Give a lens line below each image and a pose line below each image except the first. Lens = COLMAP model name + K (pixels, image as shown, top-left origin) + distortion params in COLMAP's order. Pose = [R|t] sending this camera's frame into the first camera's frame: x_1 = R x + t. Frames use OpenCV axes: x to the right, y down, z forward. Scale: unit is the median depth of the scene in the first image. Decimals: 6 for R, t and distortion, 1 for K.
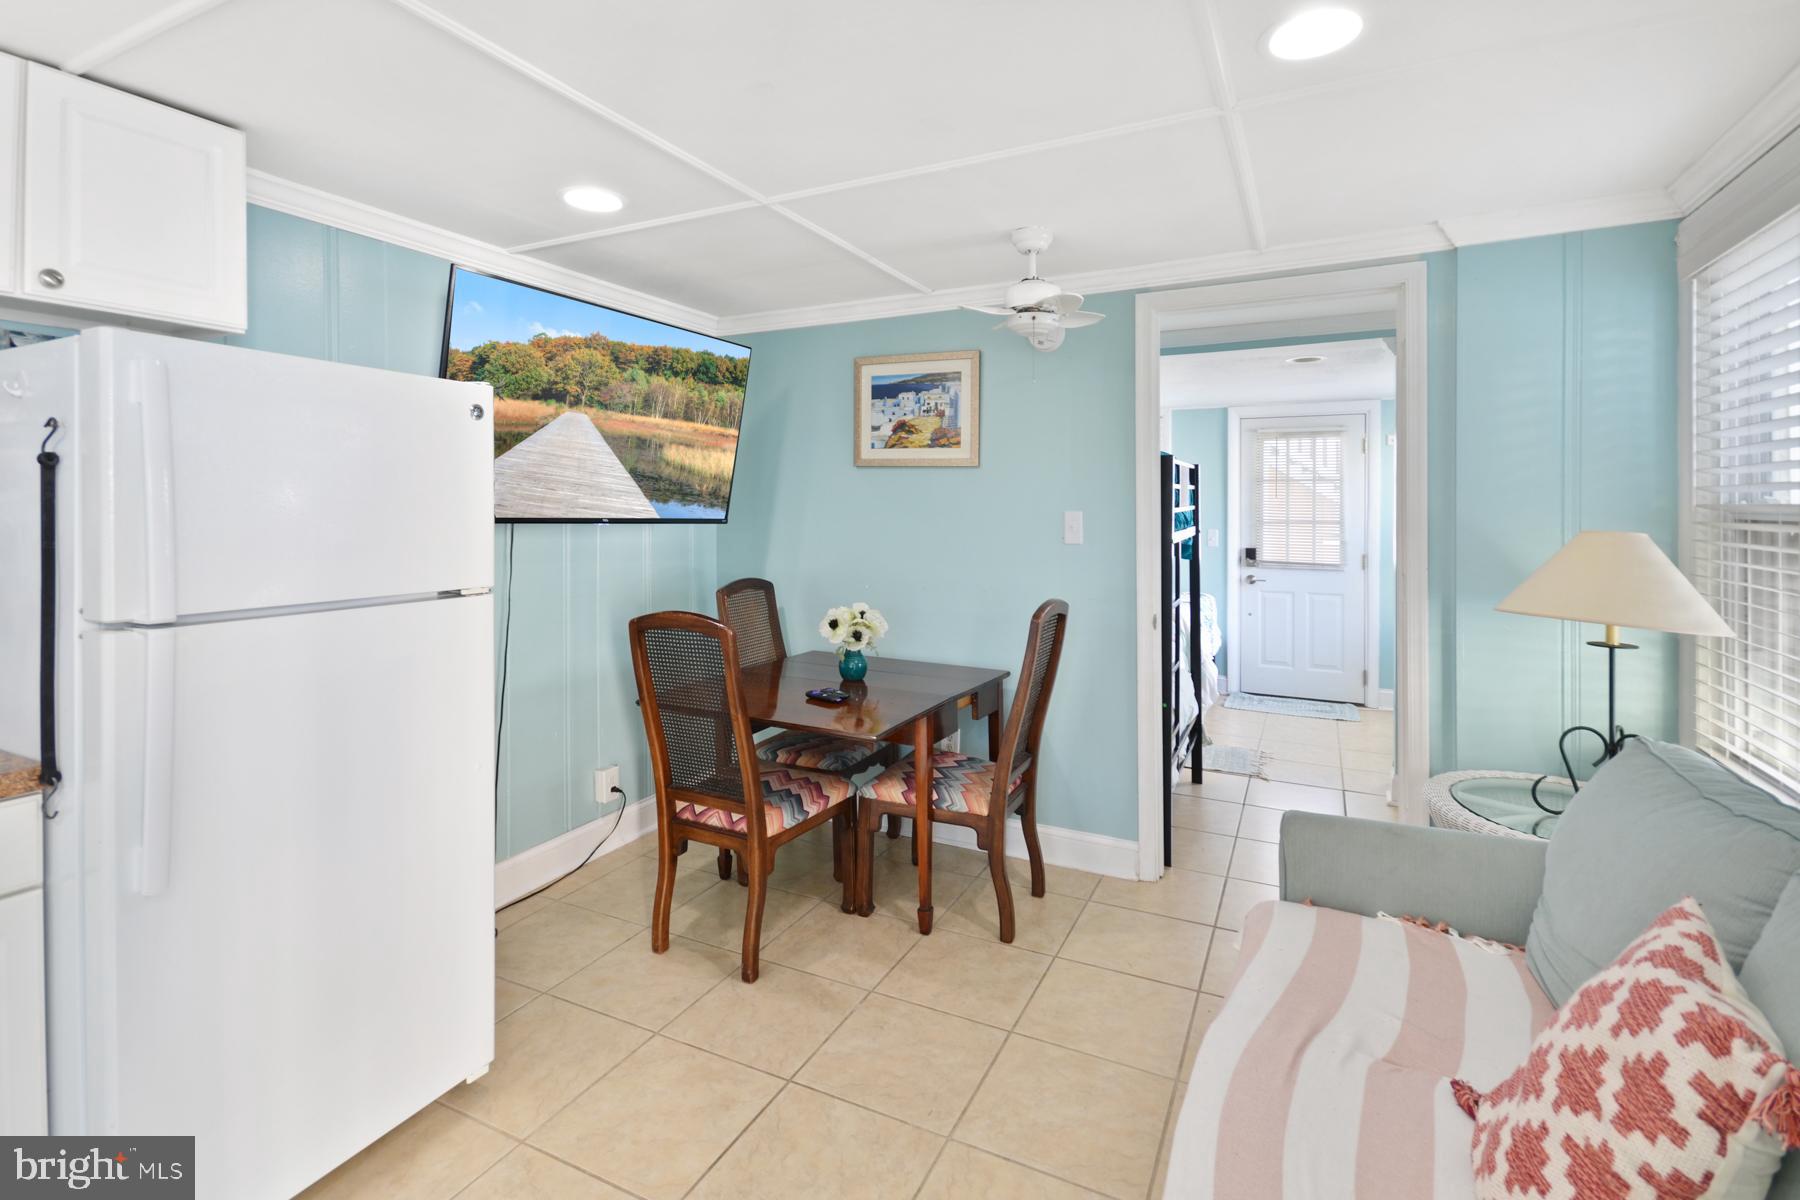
lens RADIAL K [[846.2, 0, 897.7], [0, 846.2, 511.7], [0, 0, 1]] dist [0.021145, -0.000274]
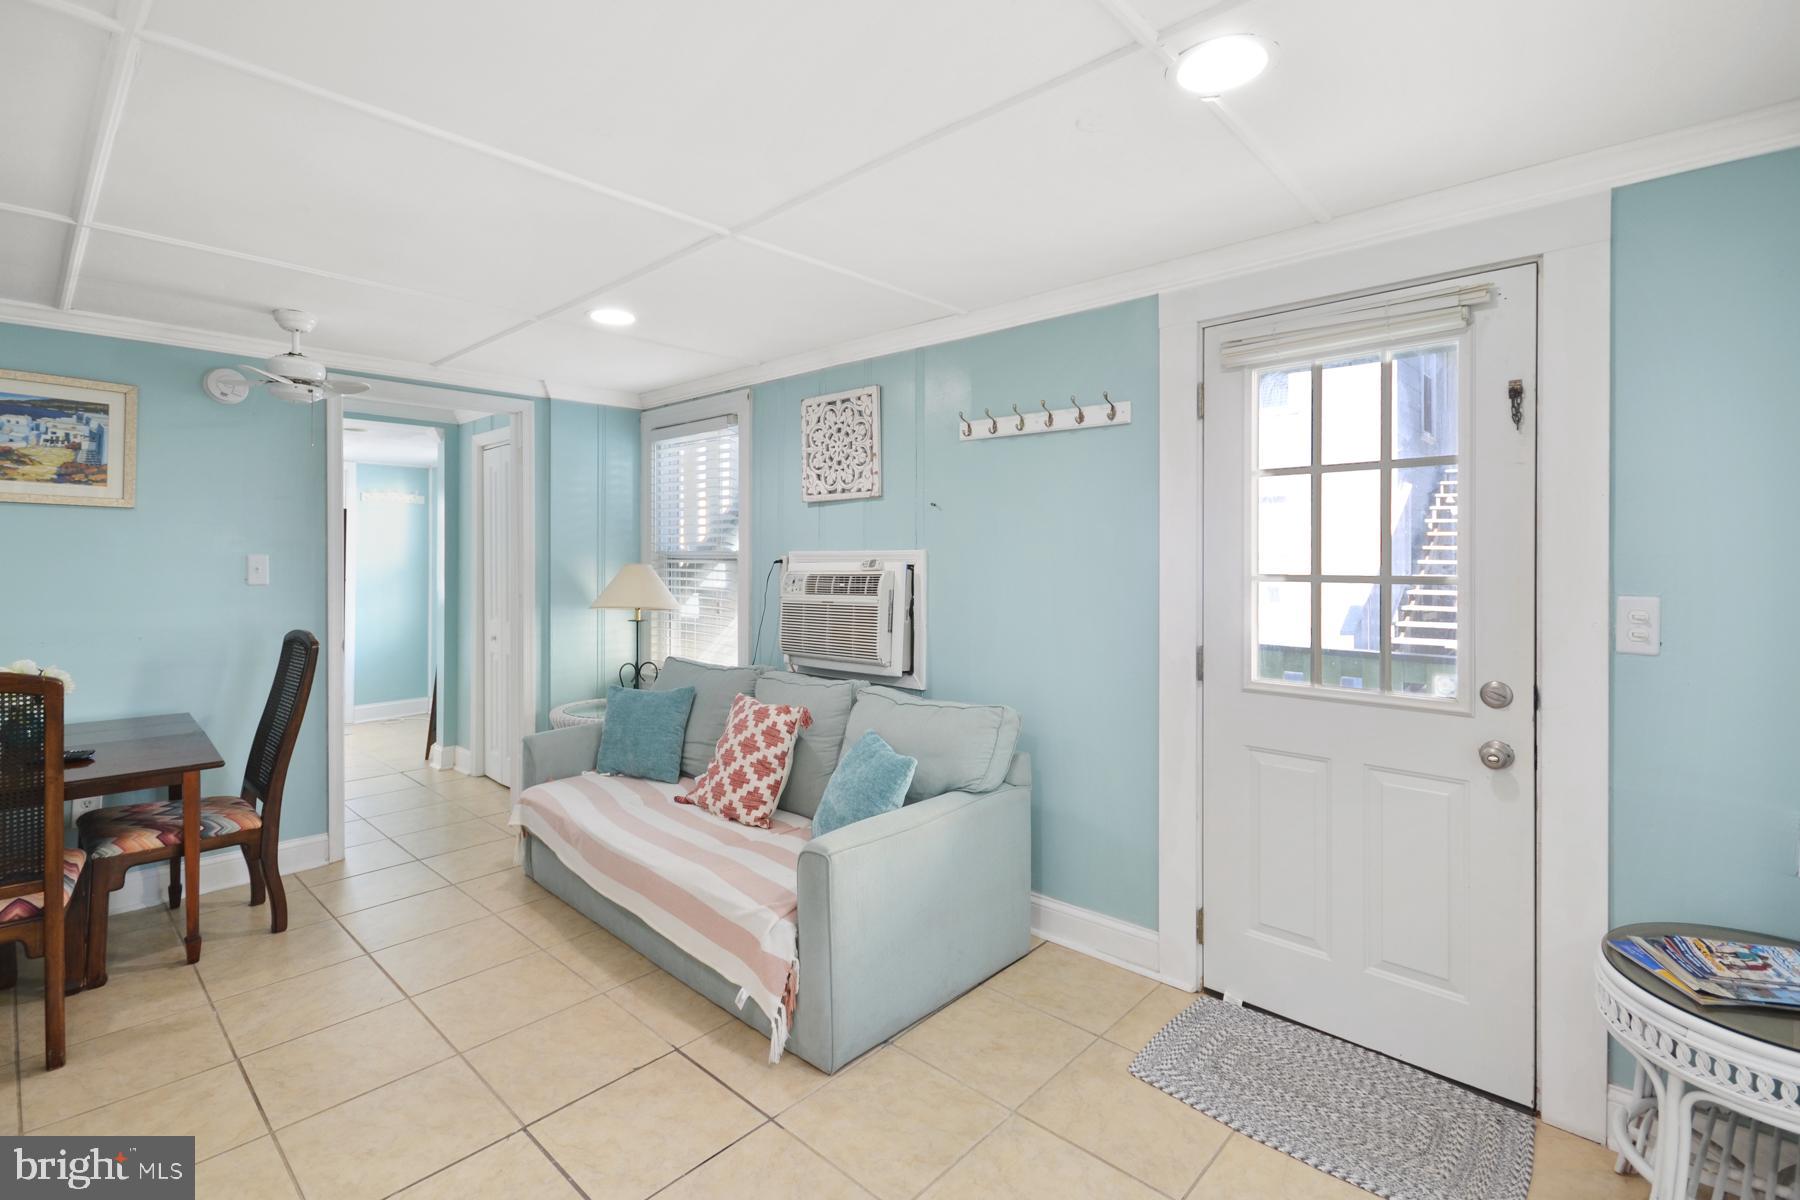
lens RADIAL K [[814.0, 0, 899.2], [0, 814.0, 556.7], [0, 0, 1]] dist [0.000107, -0.000083]
pose [[0.275553, -0.003490, 0.961280, -0.676512], [0.003613, 0.999990, 0.002594, 0.003026], [-0.961279, 0.002758, 0.275562, -0.099068]]
